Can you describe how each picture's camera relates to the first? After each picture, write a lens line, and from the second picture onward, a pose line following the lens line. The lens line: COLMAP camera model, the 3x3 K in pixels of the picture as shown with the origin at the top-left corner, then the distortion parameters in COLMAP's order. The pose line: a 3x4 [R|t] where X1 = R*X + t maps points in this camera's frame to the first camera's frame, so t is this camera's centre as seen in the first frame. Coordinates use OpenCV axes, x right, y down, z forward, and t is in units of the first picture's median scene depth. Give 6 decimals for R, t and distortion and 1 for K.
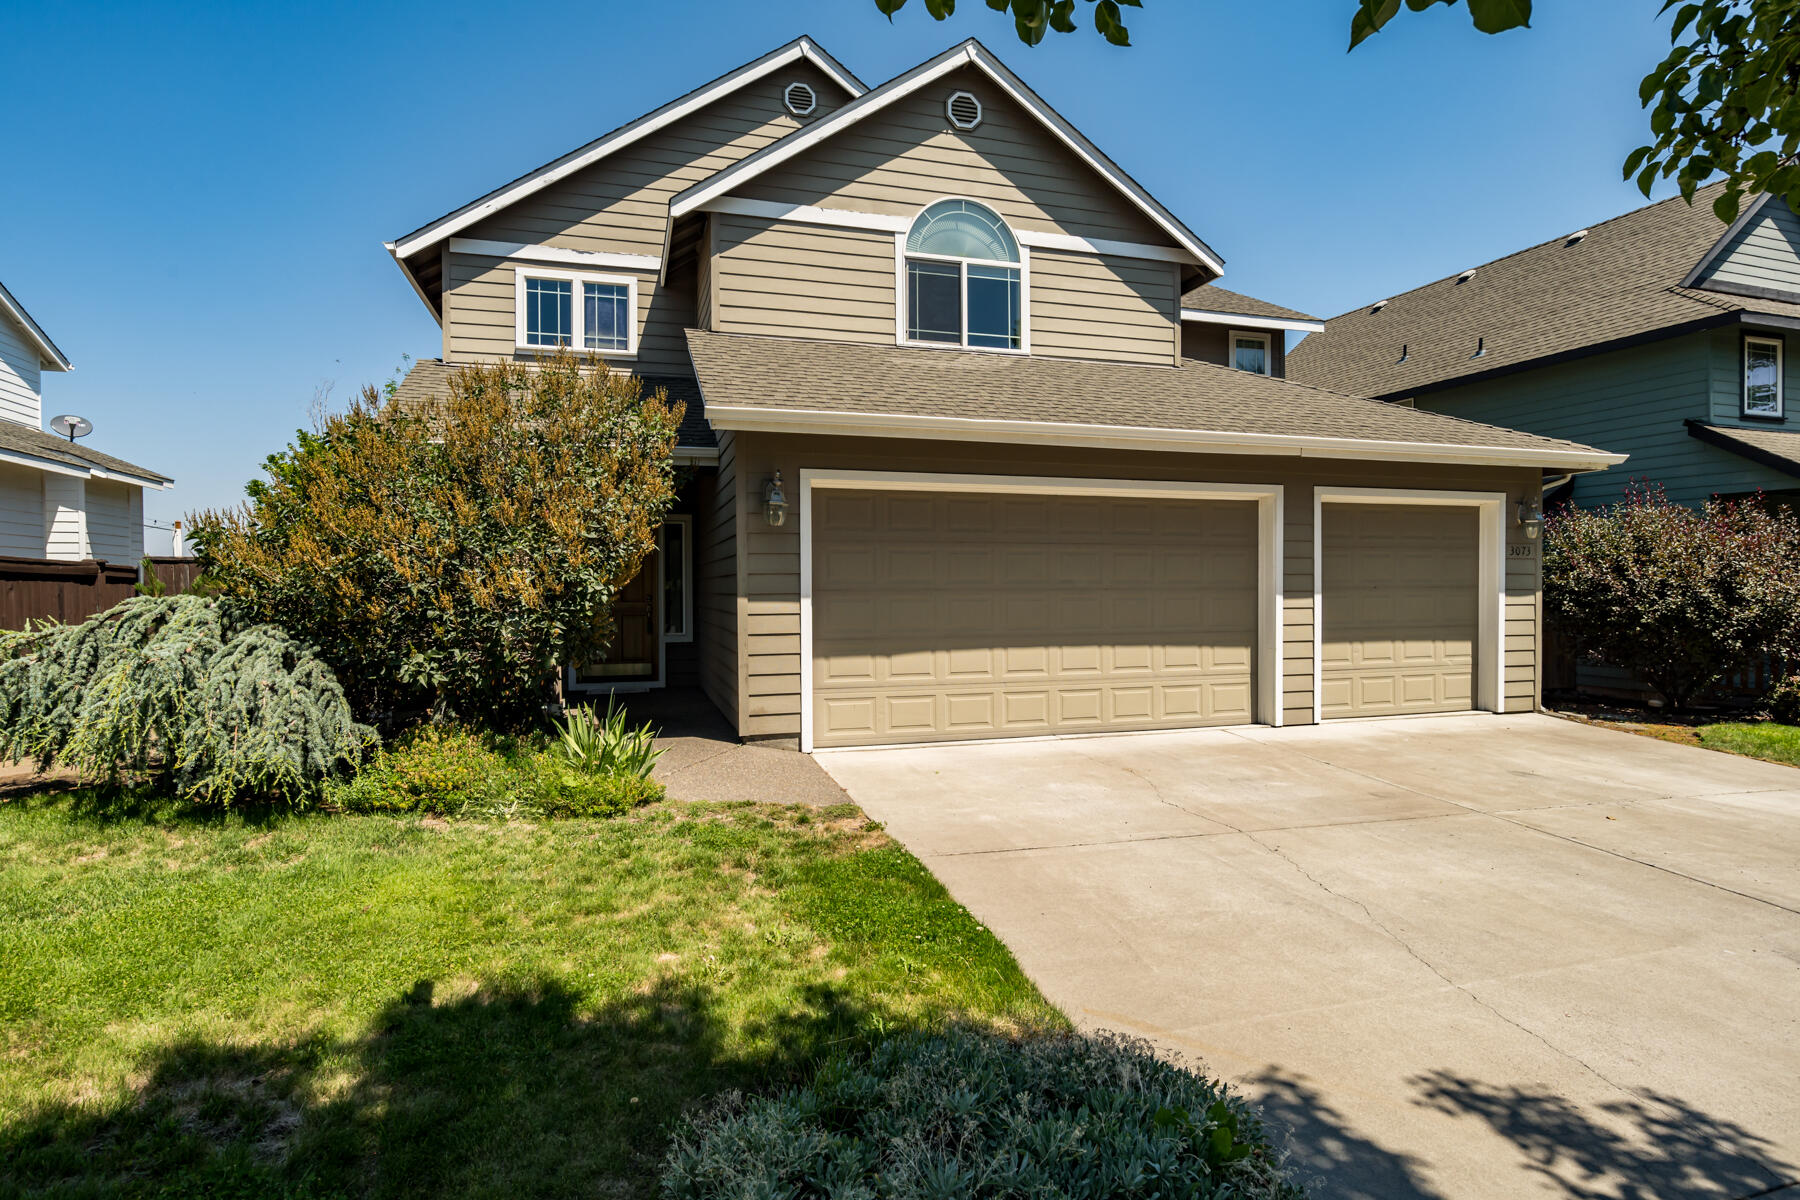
lens RADIAL K [[912.1, 0, 903.3], [0, 912.1, 597.4], [0, 0, 1]] dist [-0.005784, 0.000985]
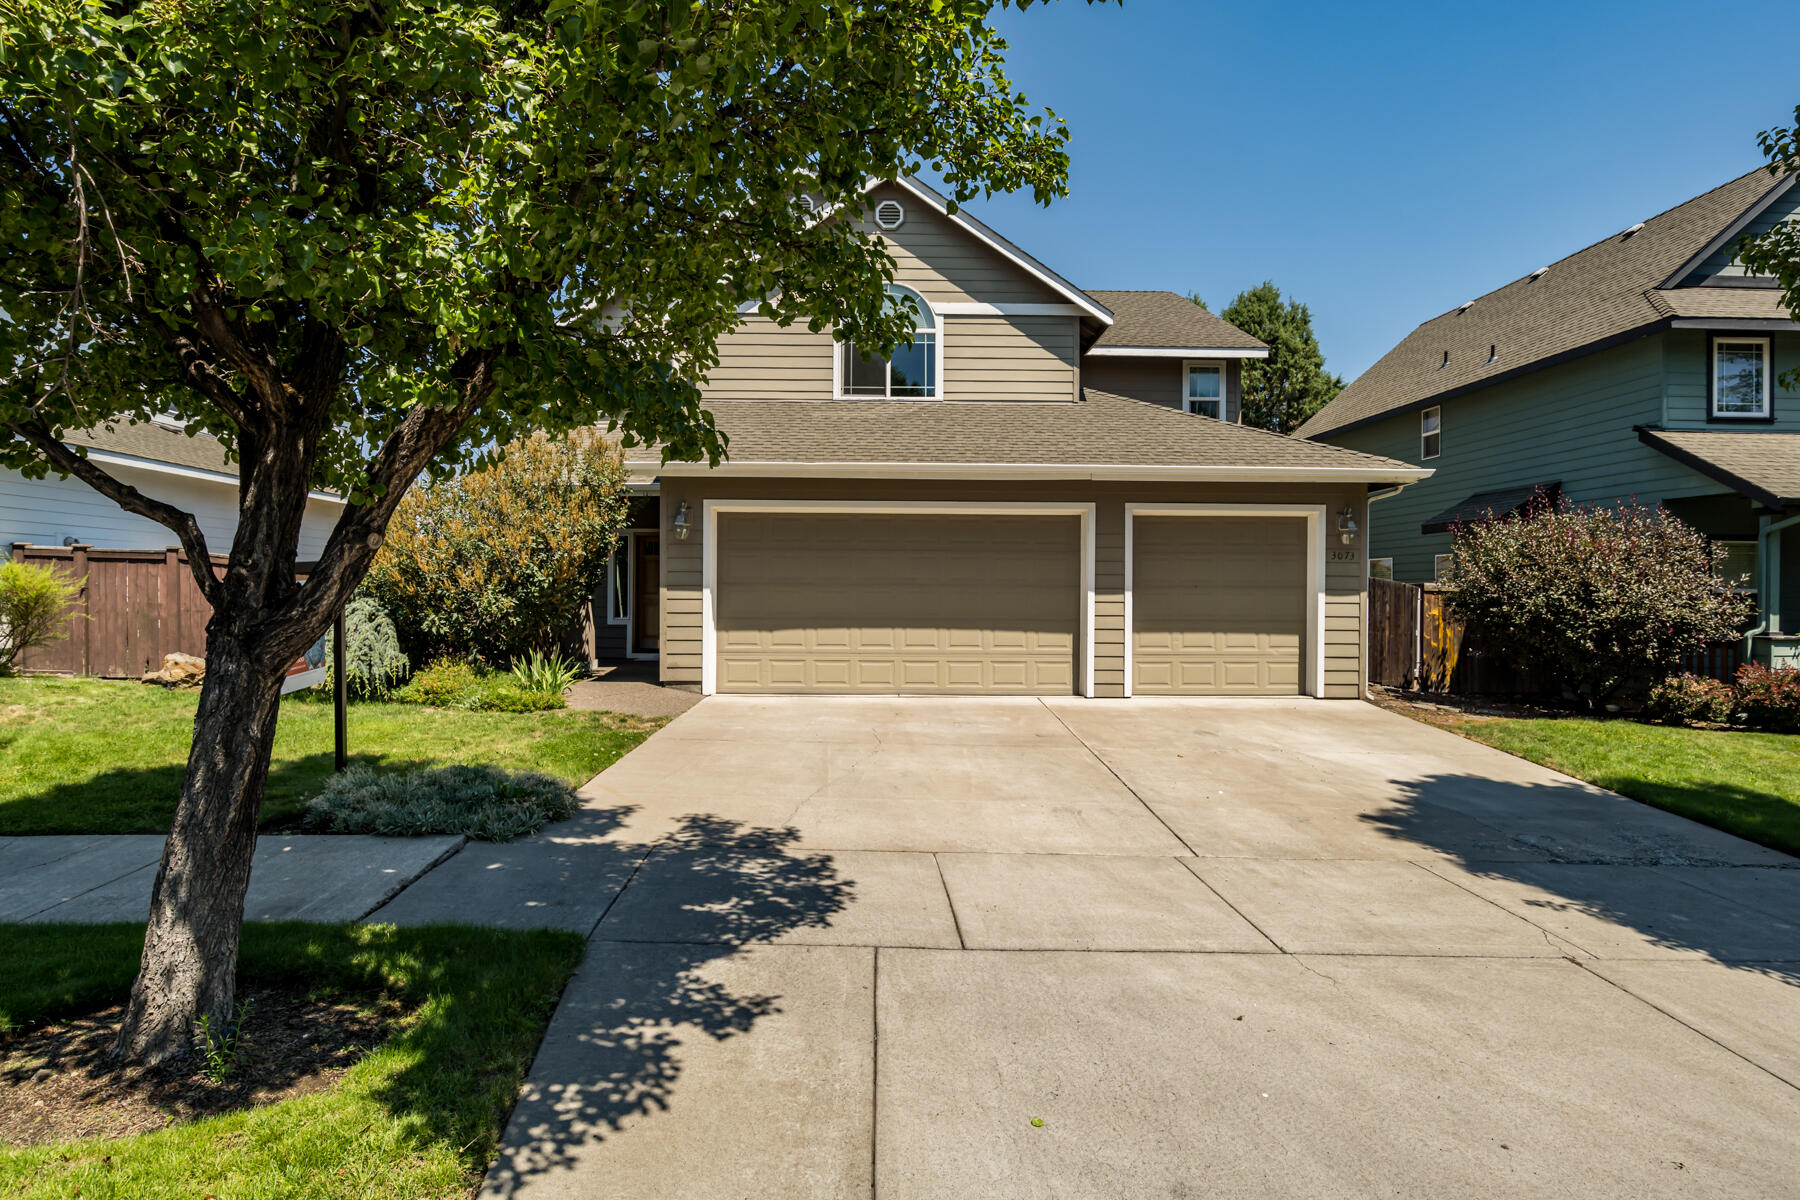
lens RADIAL K [[912.1, 0, 890.0], [0, 912.1, 597.9], [0, 0, 1]] dist [-0.005784, 0.000985]
pose [[0.960499, 0.011949, -0.278027, 0.452387], [-0.014210, 0.999880, -0.006120, 0.016226], [0.277920, 0.009829, 0.960554, -0.243498]]
